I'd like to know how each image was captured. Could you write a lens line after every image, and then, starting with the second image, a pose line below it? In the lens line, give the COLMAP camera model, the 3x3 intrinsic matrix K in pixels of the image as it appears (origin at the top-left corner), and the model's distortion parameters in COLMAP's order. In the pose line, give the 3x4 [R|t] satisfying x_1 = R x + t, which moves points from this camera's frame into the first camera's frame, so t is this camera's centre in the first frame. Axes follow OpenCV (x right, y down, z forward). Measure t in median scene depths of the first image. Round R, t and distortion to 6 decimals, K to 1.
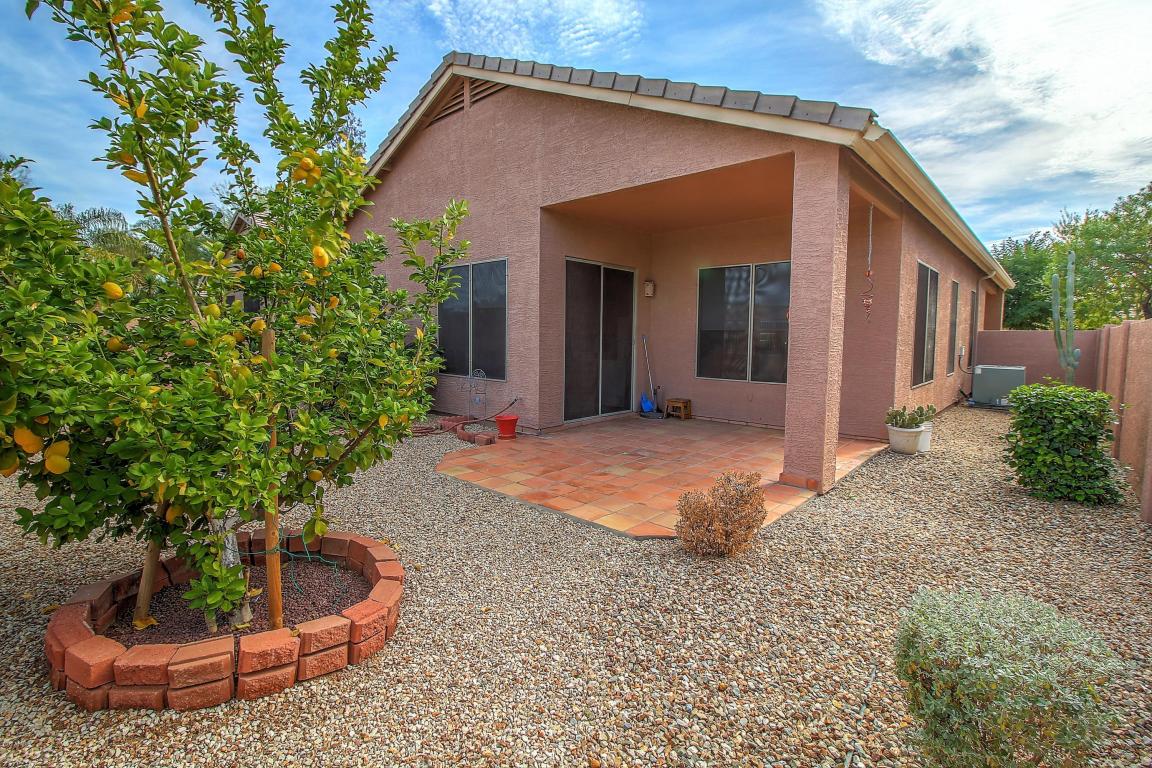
lens RADIAL K [[531.4, 0, 568.6], [0, 531.4, 379.4], [0, 0, 1]] dist [-0.007520, -0.007629]
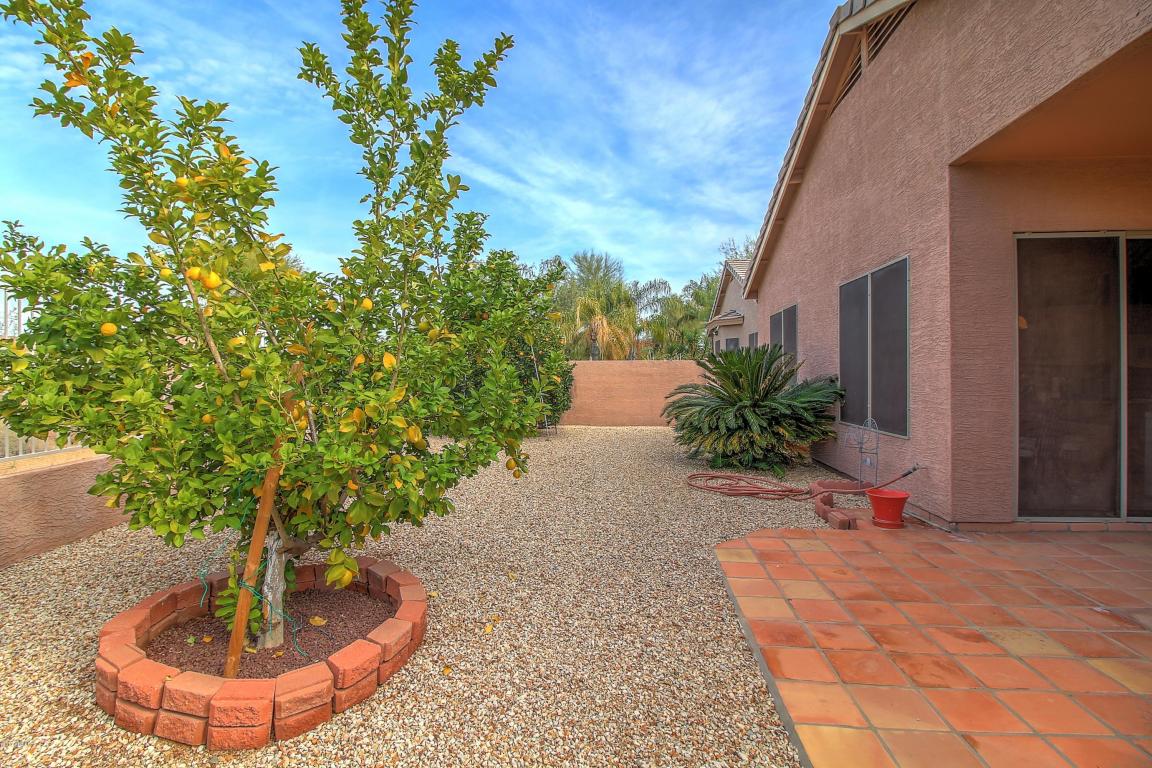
lens RADIAL K [[531.4, 0, 566.5], [0, 531.4, 376.3], [0, 0, 1]] dist [-0.007520, -0.007629]
pose [[0.576130, -0.009395, -0.817304, 0.197300], [-0.059367, 0.996812, -0.053307, -0.014902], [0.815199, 0.079232, 0.573736, 0.298294]]
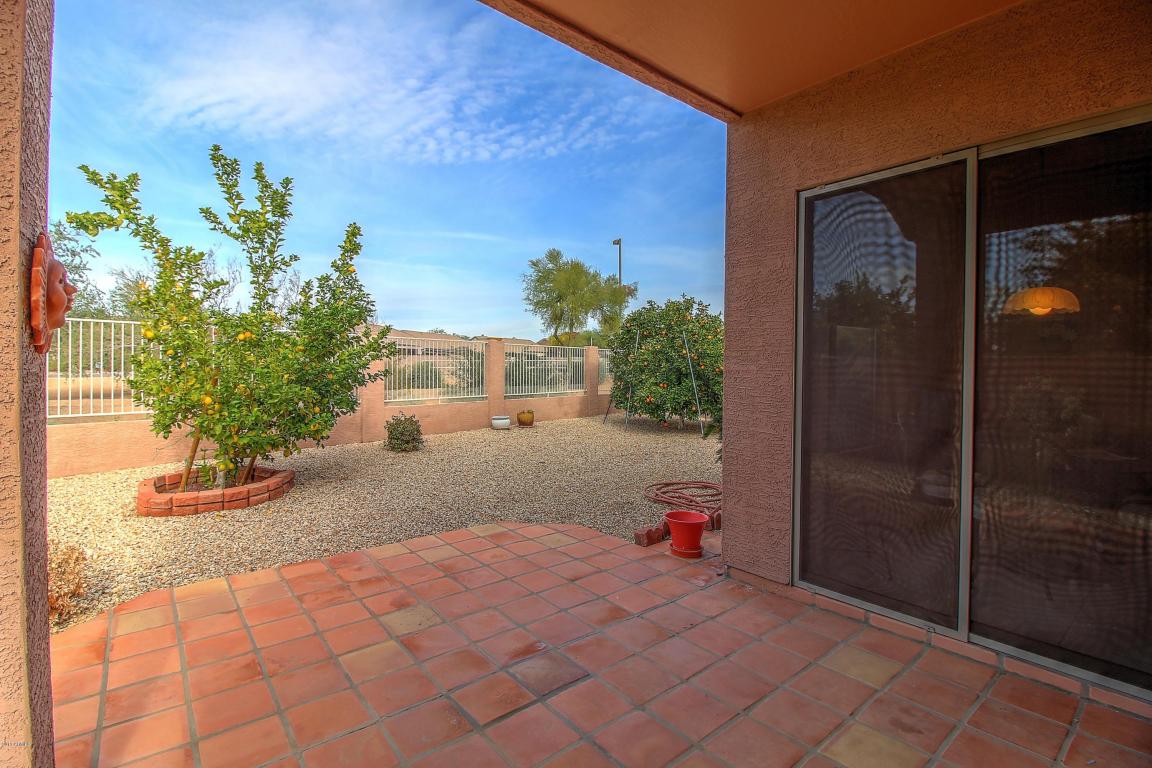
lens RADIAL K [[531.4, 0, 571.7], [0, 531.4, 373.1], [0, 0, 1]] dist [-0.007520, -0.007629]
pose [[-0.162532, 0.000610, -0.986703, 0.487799], [-0.092899, 0.995548, 0.015918, -0.083899], [0.982320, 0.094251, -0.161752, 0.992532]]
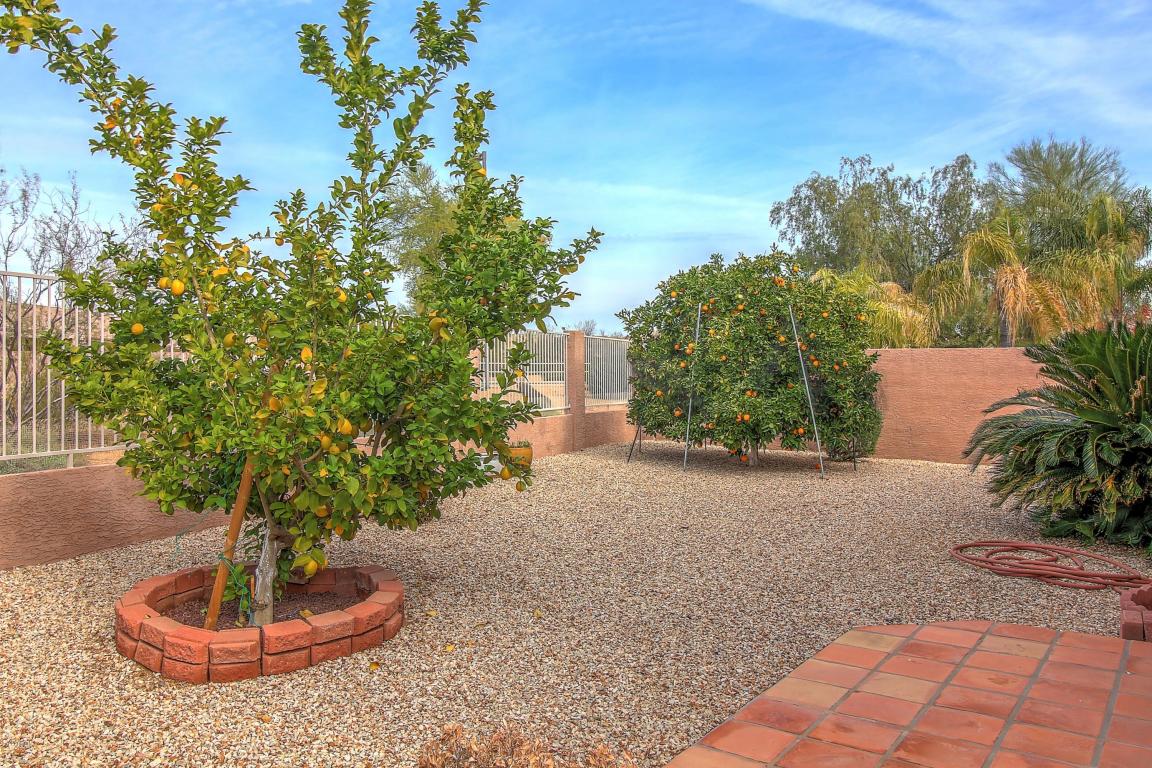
lens RADIAL K [[900.3, 0, 547.6], [0, 900.3, 377.8], [0, 0, 1]] dist [0.012875, -0.000836]
pose [[0.124109, -0.006060, -0.992250, 0.457327], [-0.081640, 0.996529, -0.016297, -0.023000], [0.988904, 0.083030, 0.123183, 0.468844]]
